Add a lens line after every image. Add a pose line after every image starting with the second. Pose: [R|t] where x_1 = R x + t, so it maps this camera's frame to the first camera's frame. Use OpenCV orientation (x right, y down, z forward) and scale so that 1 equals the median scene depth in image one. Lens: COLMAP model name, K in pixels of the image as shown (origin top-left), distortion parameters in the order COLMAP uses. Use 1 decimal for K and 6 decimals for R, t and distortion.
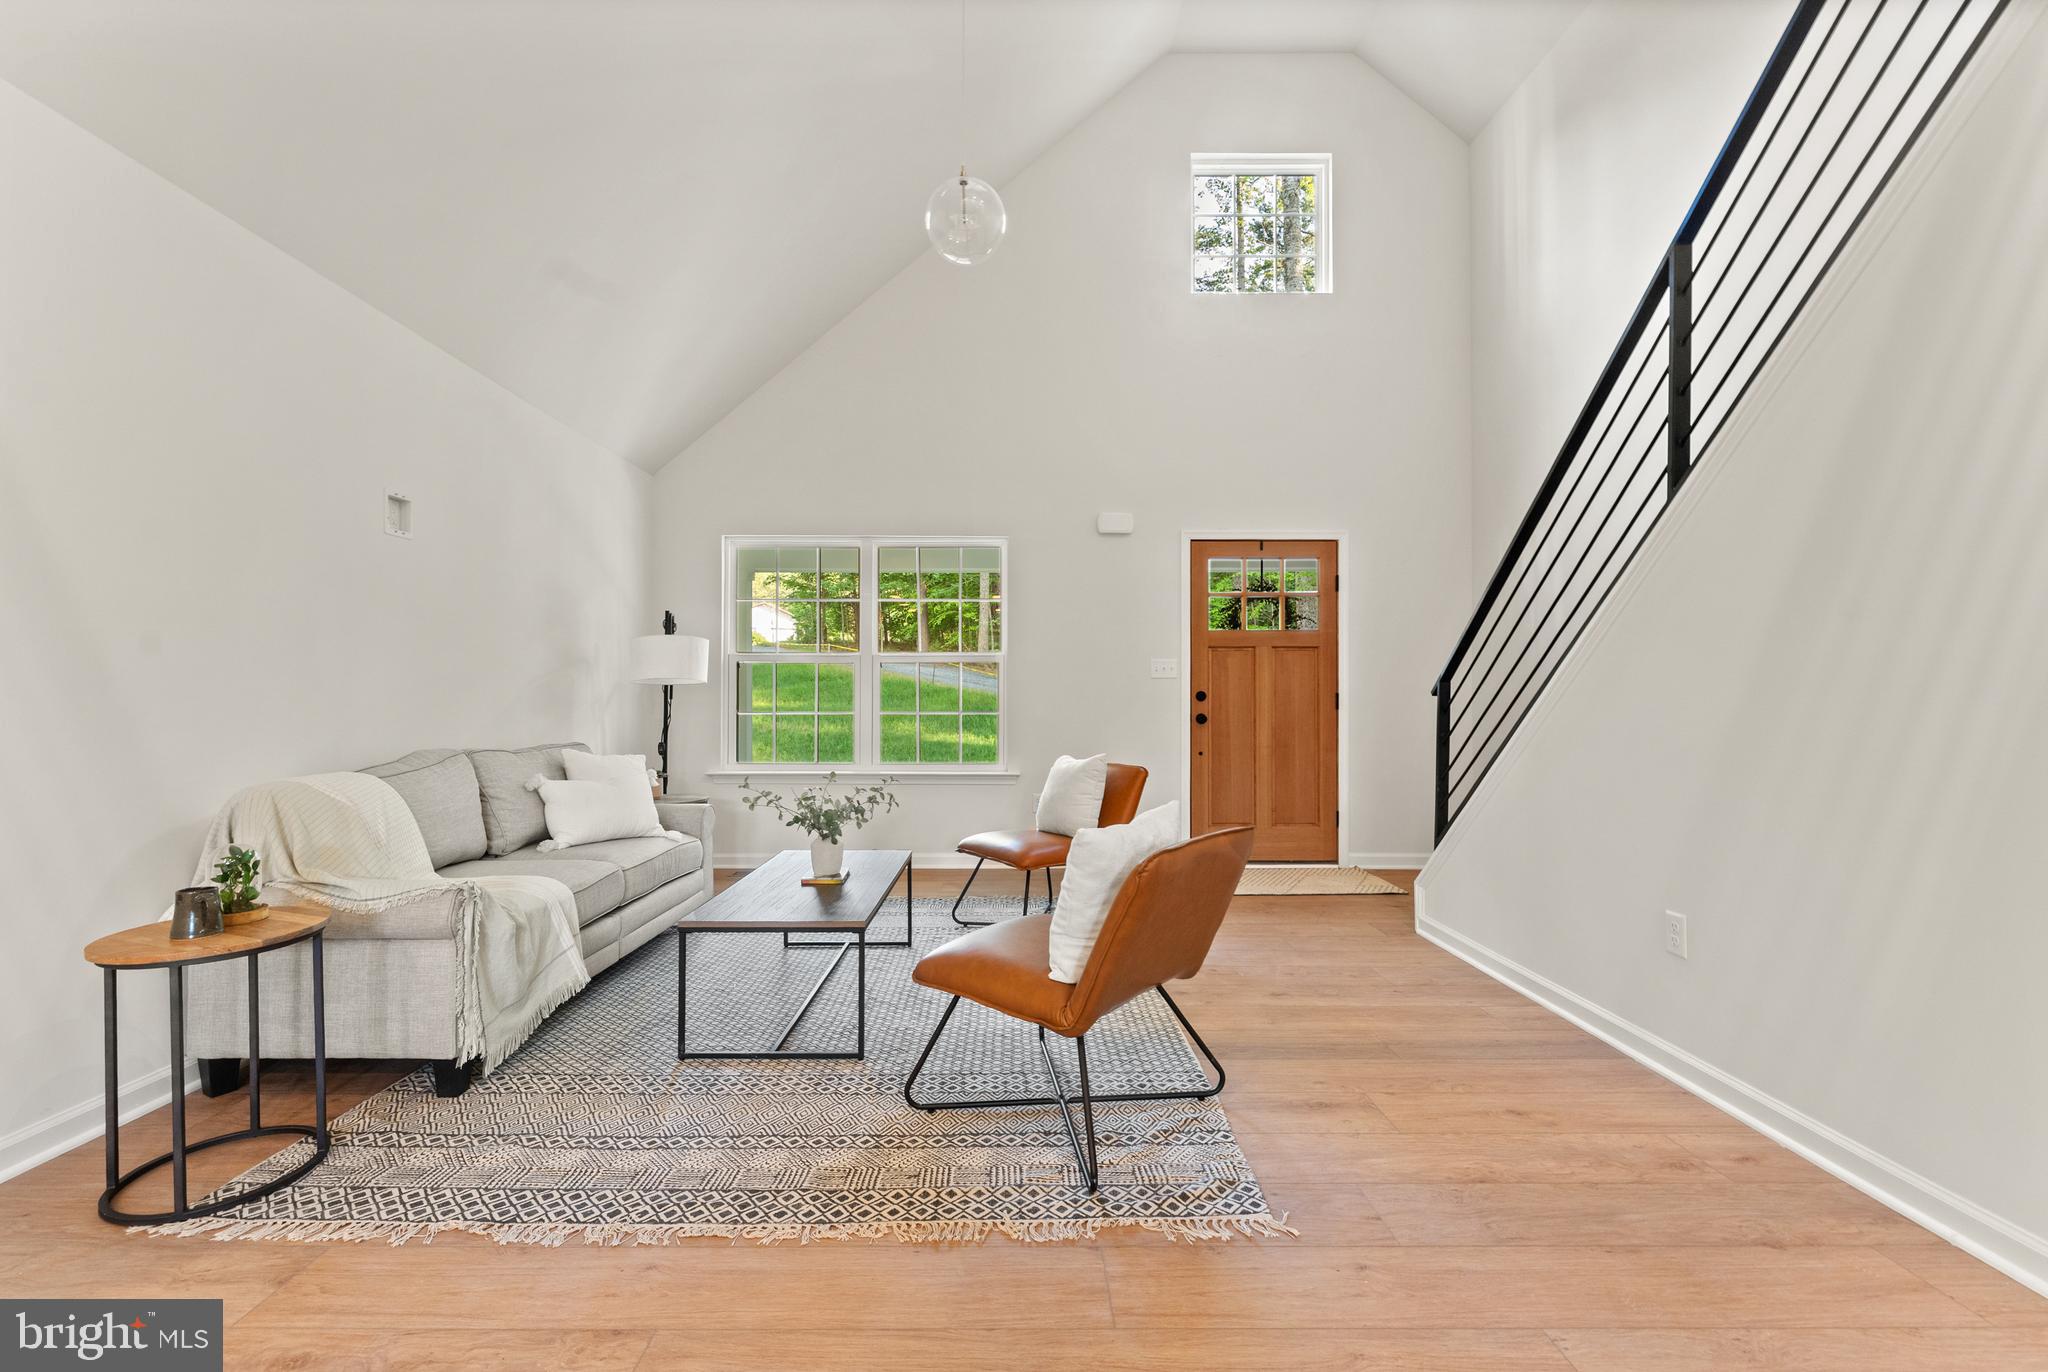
lens RADIAL K [[880.2, 0, 1009.8], [0, 880.2, 687.8], [0, 0, 1]] dist [-0.002001, 0.000284]
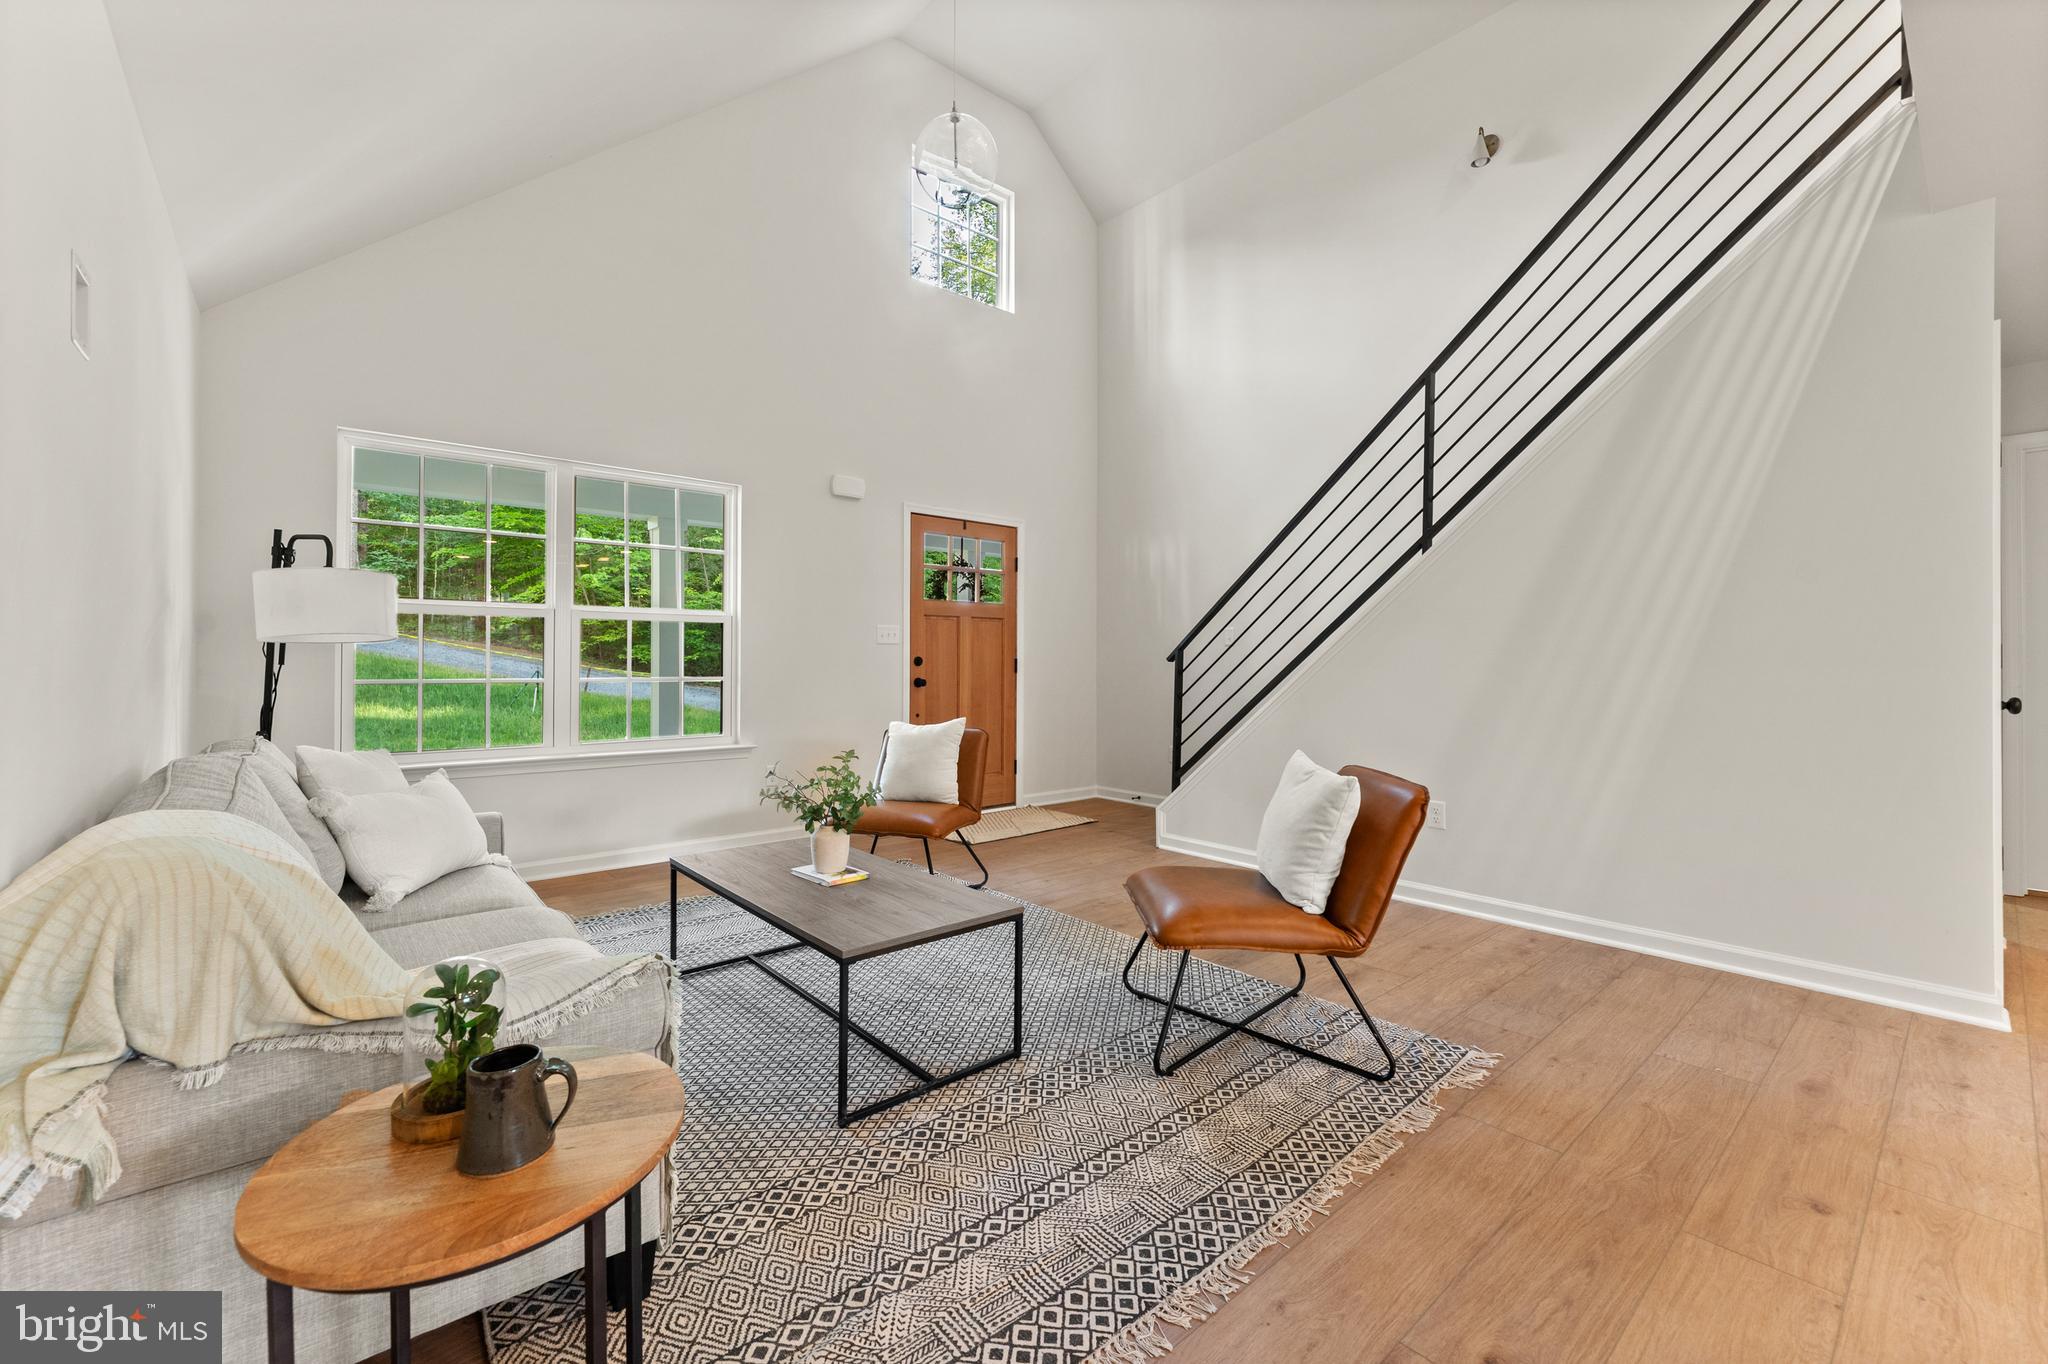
lens RADIAL K [[834.7, 0, 1012.1], [0, 834.7, 656.7], [0, 0, 1]] dist [0.001356, -0.001588]
pose [[0.761101, 0.005671, 0.648609, -0.577435], [-0.008870, 0.999959, 0.001666, 0.002556], [-0.648573, -0.007021, 0.761120, 0.267045]]
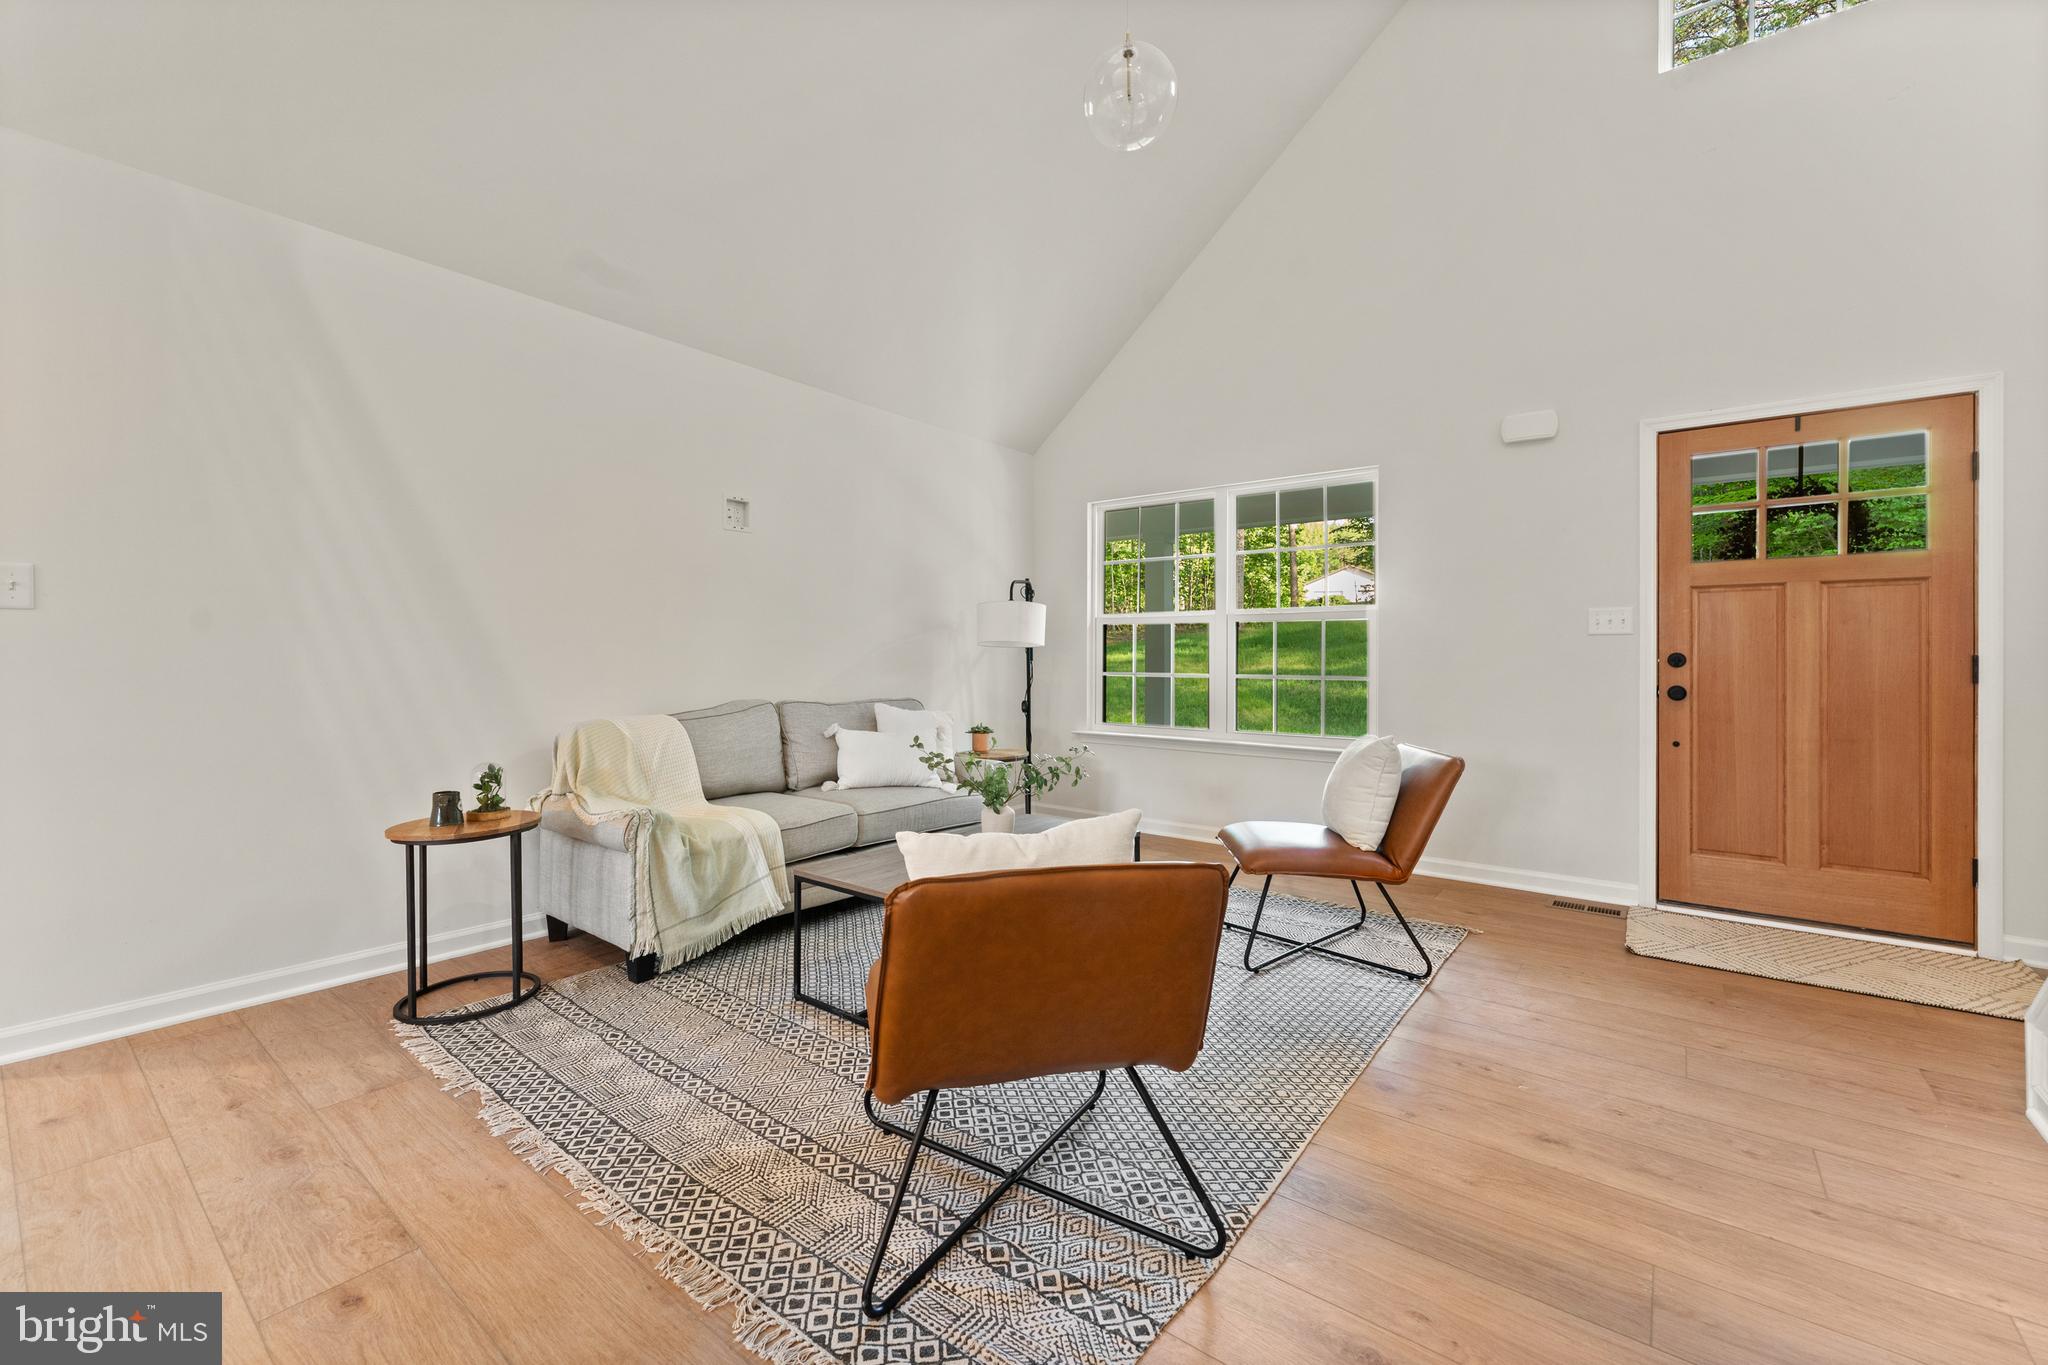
lens RADIAL K [[834.7, 0, 1017.9], [0, 834.7, 654.1], [0, 0, 1]] dist [0.001356, -0.001588]
pose [[0.787017, -0.000802, -0.616931, 0.354999], [0.002265, 0.999996, 0.001590, 0.004485], [0.616927, -0.002648, 0.787016, 0.291763]]
